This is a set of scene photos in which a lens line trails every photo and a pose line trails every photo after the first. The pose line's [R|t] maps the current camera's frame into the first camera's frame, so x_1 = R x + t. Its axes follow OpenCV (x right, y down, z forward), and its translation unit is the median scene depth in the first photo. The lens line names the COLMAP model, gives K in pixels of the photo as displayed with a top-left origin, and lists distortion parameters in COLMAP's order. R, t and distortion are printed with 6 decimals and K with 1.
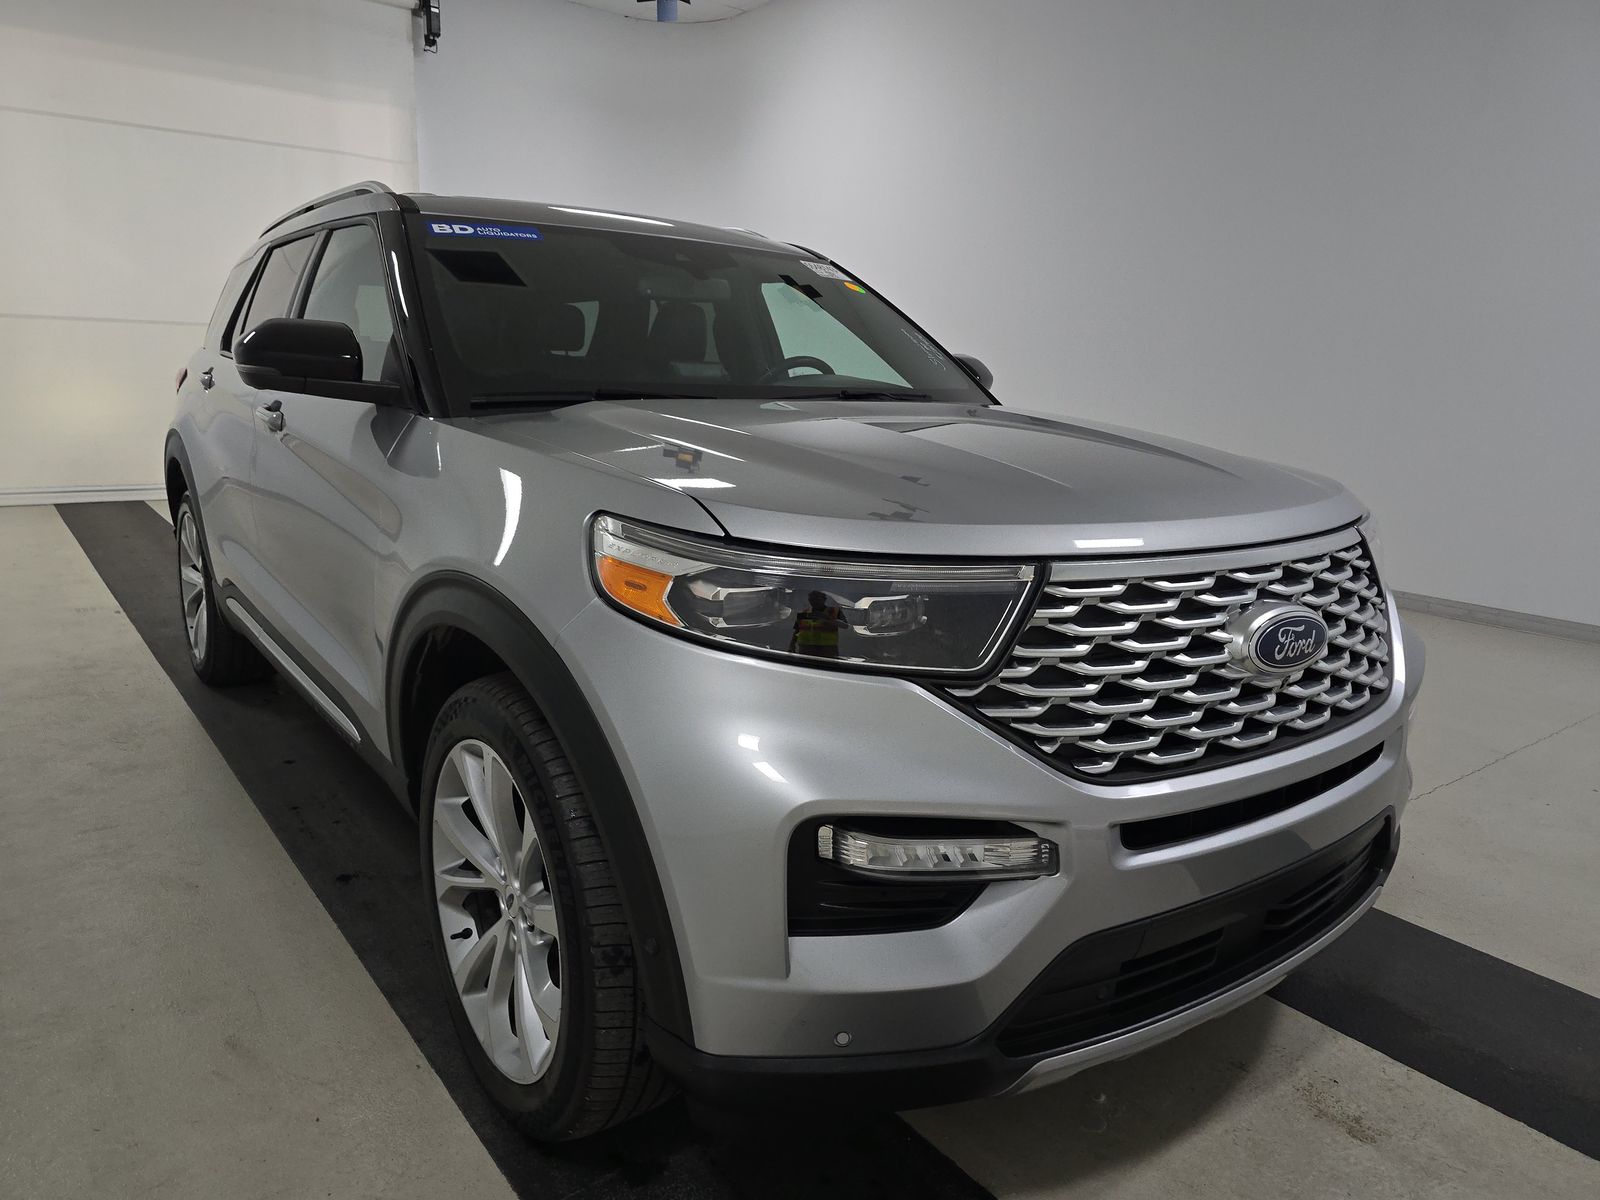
lens RADIAL K [[1075.7, 0, 789.3], [0, 1075.7, 597.3], [0, 0, 1]] dist [0.027704, -0.031724]
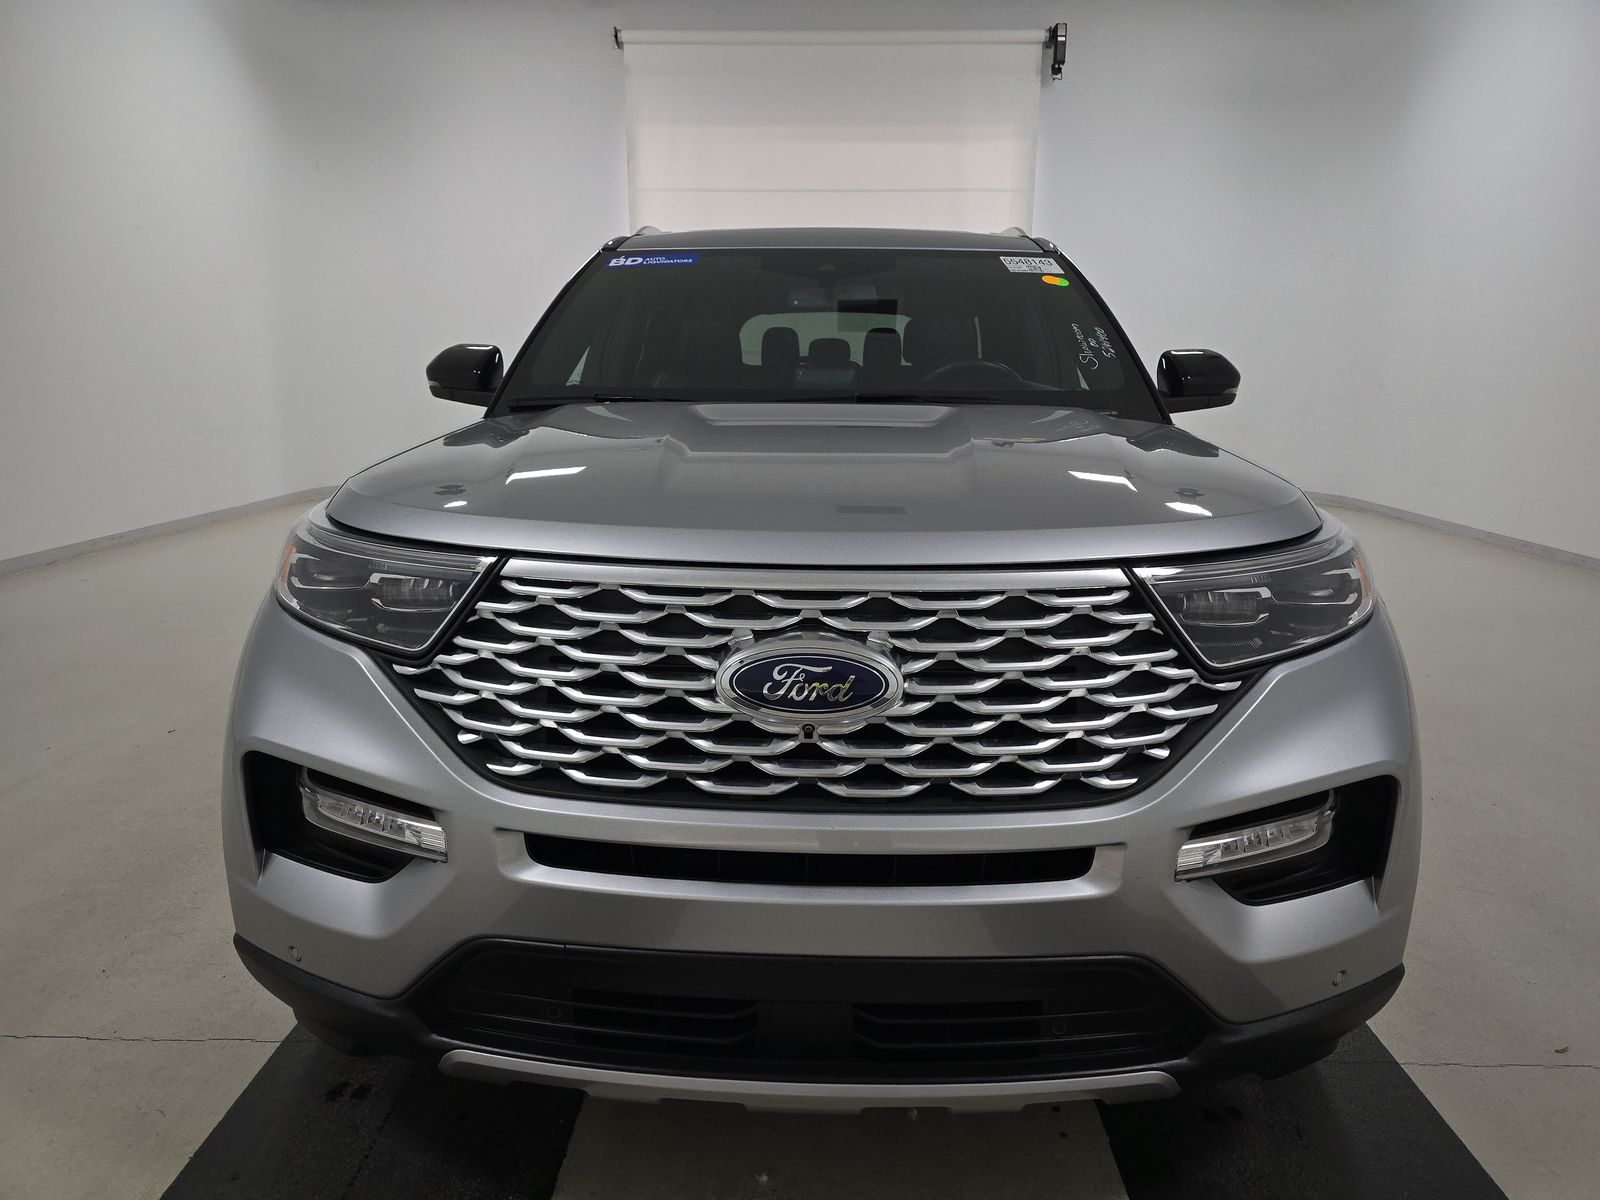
lens RADIAL K [[1075.7, 0, 789.3], [0, 1075.7, 597.3], [0, 0, 1]] dist [0.027704, -0.031724]
pose [[0.793531, 0.100939, -0.600100, 1.000443], [-0.111247, 0.993591, 0.020020, -0.042102], [0.598274, 0.050873, 0.799675, 0.346108]]
